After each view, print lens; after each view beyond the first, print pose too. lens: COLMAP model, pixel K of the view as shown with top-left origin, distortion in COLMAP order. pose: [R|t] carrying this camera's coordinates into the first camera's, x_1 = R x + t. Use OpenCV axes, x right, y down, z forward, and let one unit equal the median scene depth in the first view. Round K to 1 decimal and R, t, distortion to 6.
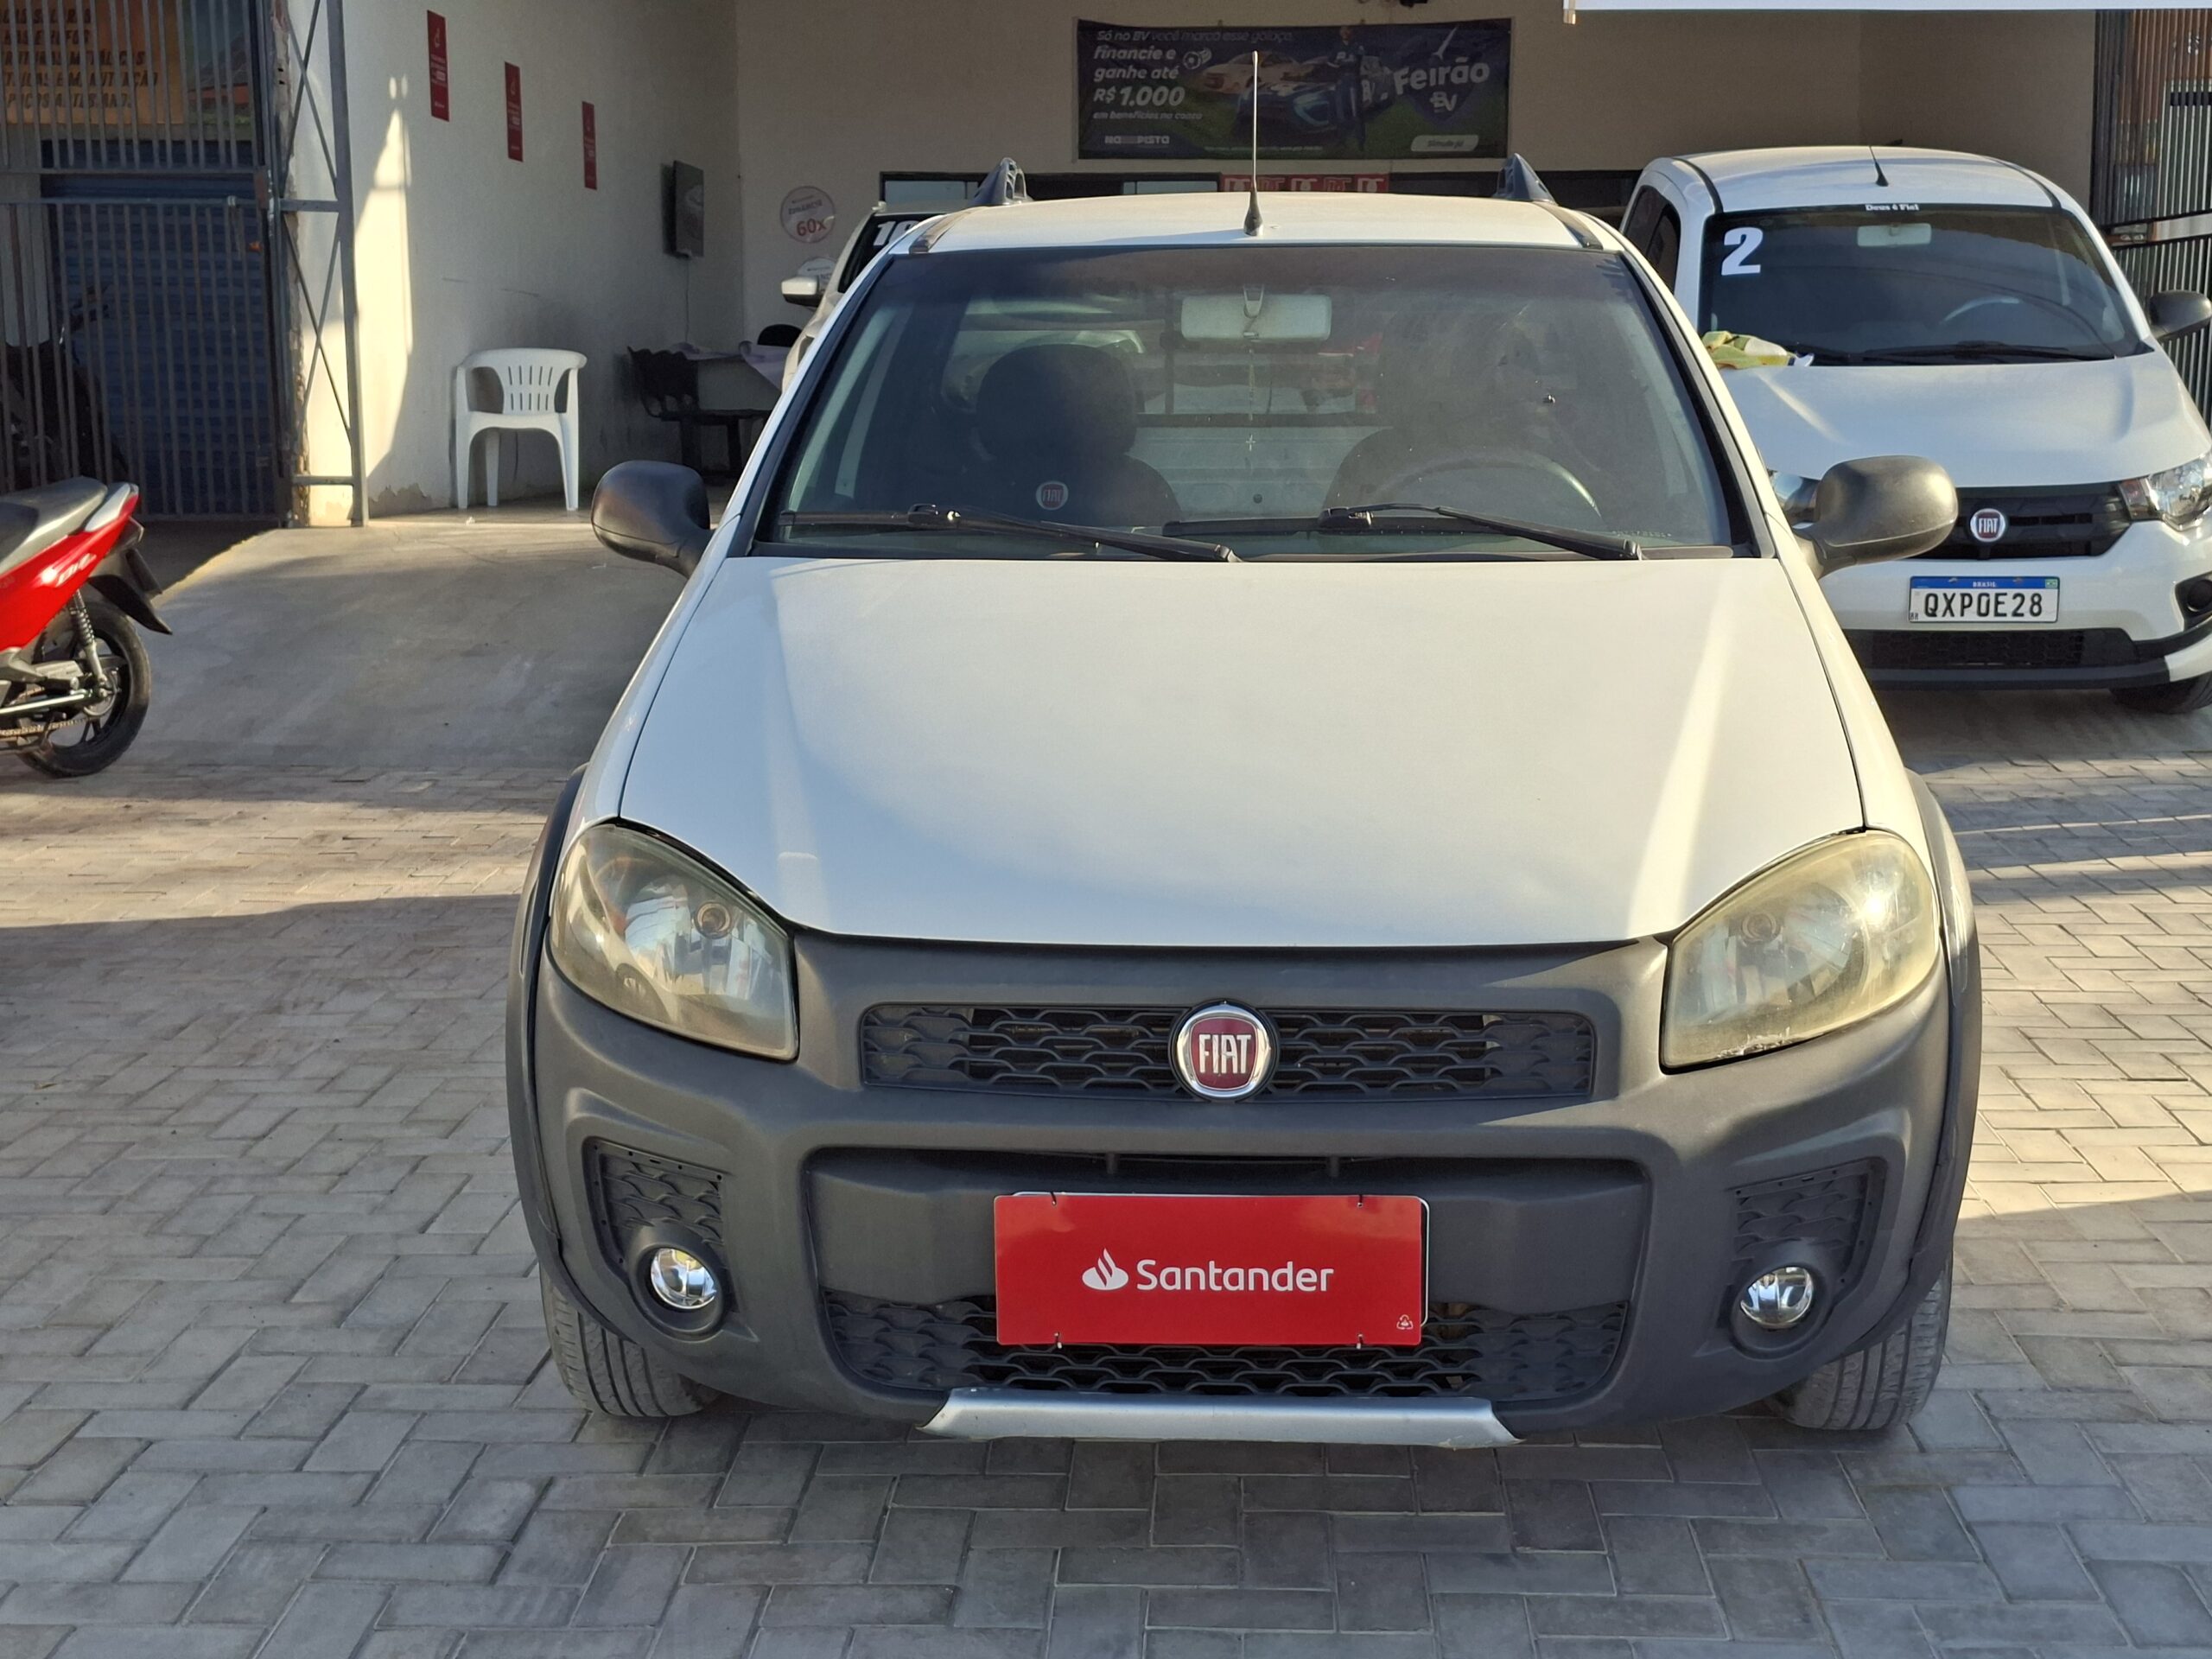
lens RADIAL K [[3052.4, 0, 1115.3], [0, 3052.4, 813.8], [0, 0, 1]] dist [0.104292, 0.000000]
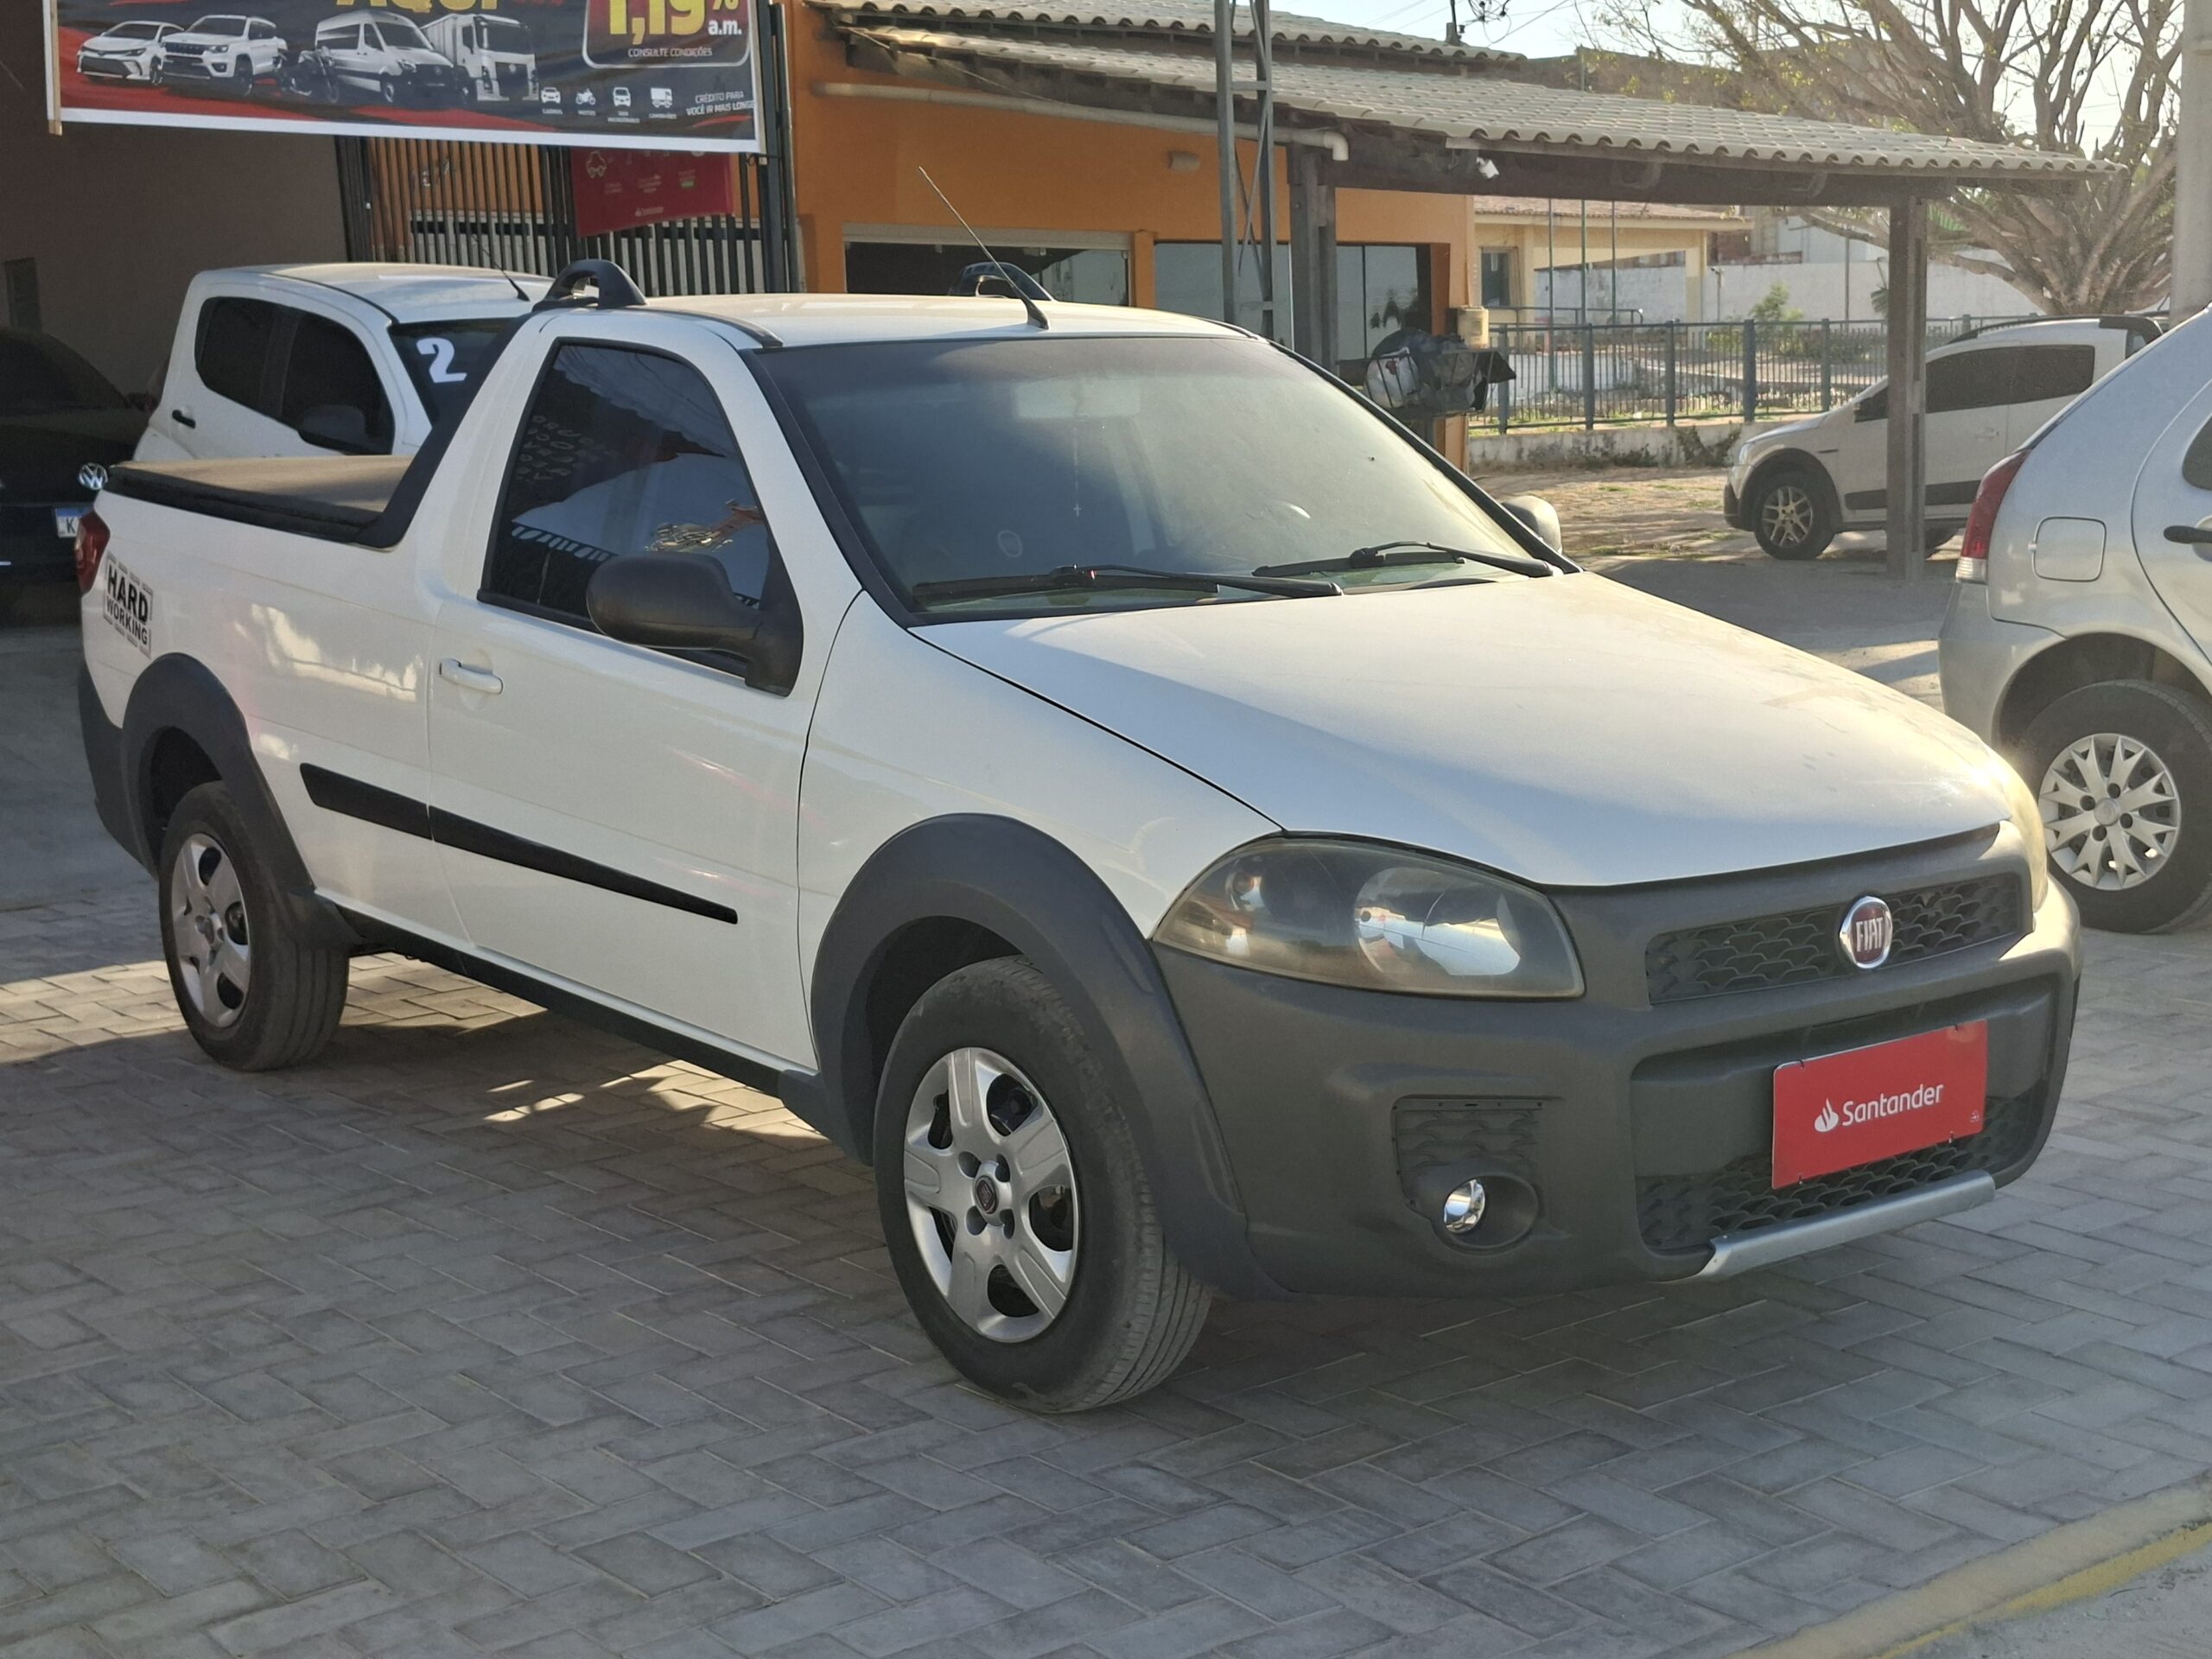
lens RADIAL K [[3052.4, 0, 1090.5], [0, 3052.4, 833.5], [0, 0, 1]] dist [0.104292, 0.000000]
pose [[0.767289, -0.109272, 0.631923, -0.898391], [0.130204, 0.991397, 0.013336, -0.021447], [-0.627944, 0.072047, 0.774916, 0.163527]]
